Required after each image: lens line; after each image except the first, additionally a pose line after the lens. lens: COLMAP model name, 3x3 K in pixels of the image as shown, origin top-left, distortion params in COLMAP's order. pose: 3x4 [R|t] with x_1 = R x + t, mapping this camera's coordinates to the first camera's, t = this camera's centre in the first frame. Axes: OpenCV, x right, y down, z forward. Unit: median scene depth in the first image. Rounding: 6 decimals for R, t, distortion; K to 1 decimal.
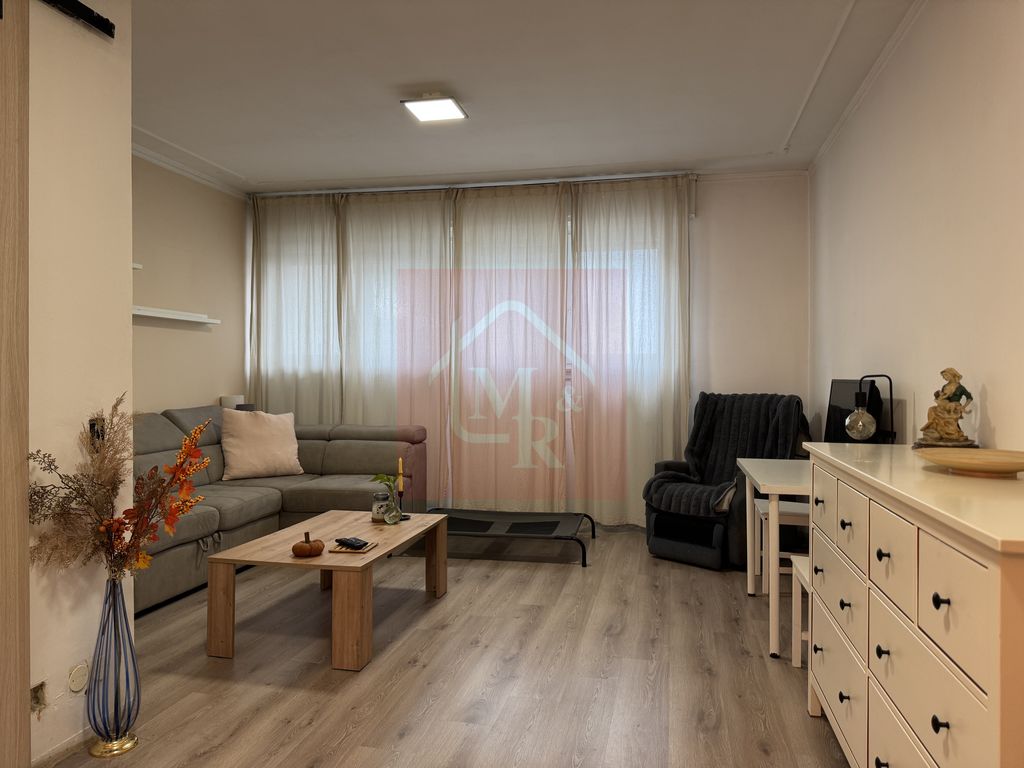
lens RADIAL K [[721.0, 0, 512.0], [0, 721.0, 384.0], [0, 0, 1]] dist [0.122751, -0.175990]
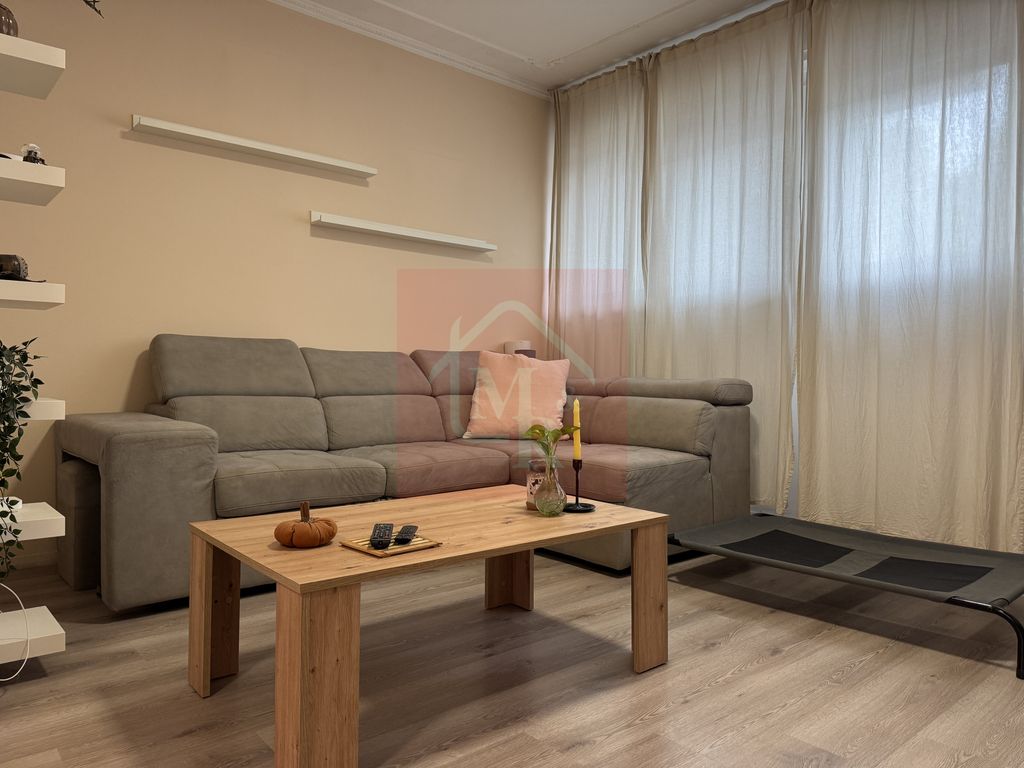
lens RADIAL K [[725.9, 0, 512.0], [0, 725.9, 384.0], [0, 0, 1]] dist [0.052701, -0.042523]
pose [[0.800612, 0.014184, -0.599016, 0.101174], [-0.015992, 0.999869, 0.002302, 0.067686], [0.598970, 0.007736, 0.800734, 0.398230]]
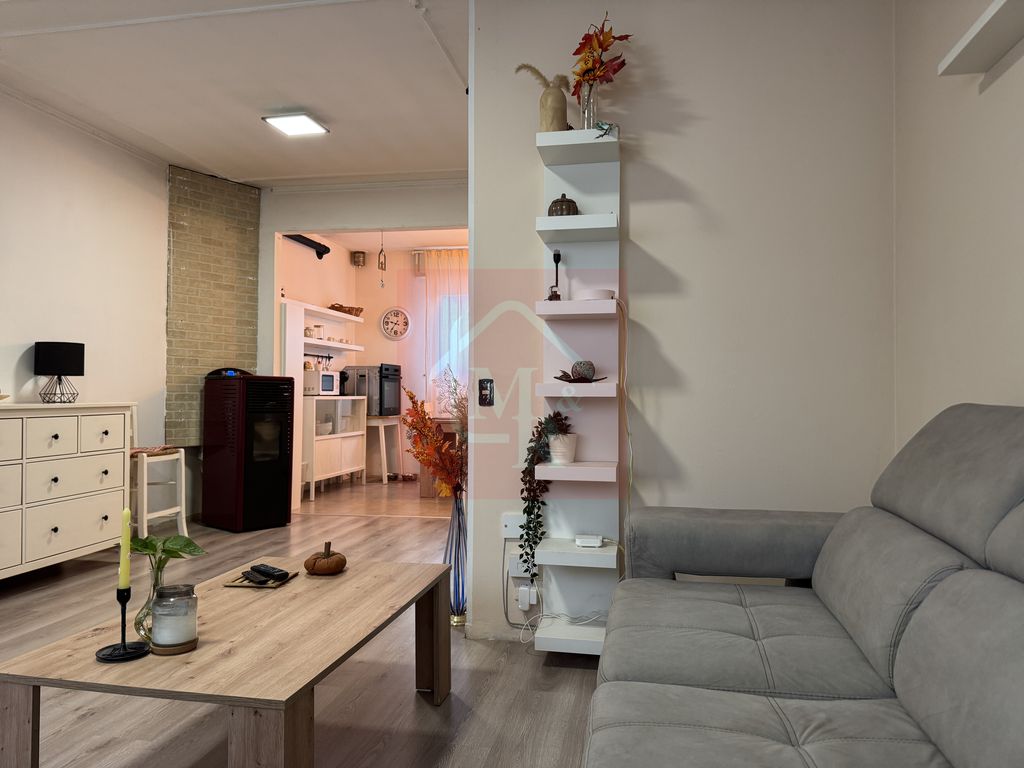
lens RADIAL K [[725.9, 0, 512.0], [0, 725.9, 384.0], [0, 0, 1]] dist [0.052701, -0.042523]
pose [[-0.999744, -0.005717, -0.021871, -0.275878], [-0.005773, 0.999980, 0.002507, 0.020734], [0.021856, 0.002633, -0.999758, 1.073907]]
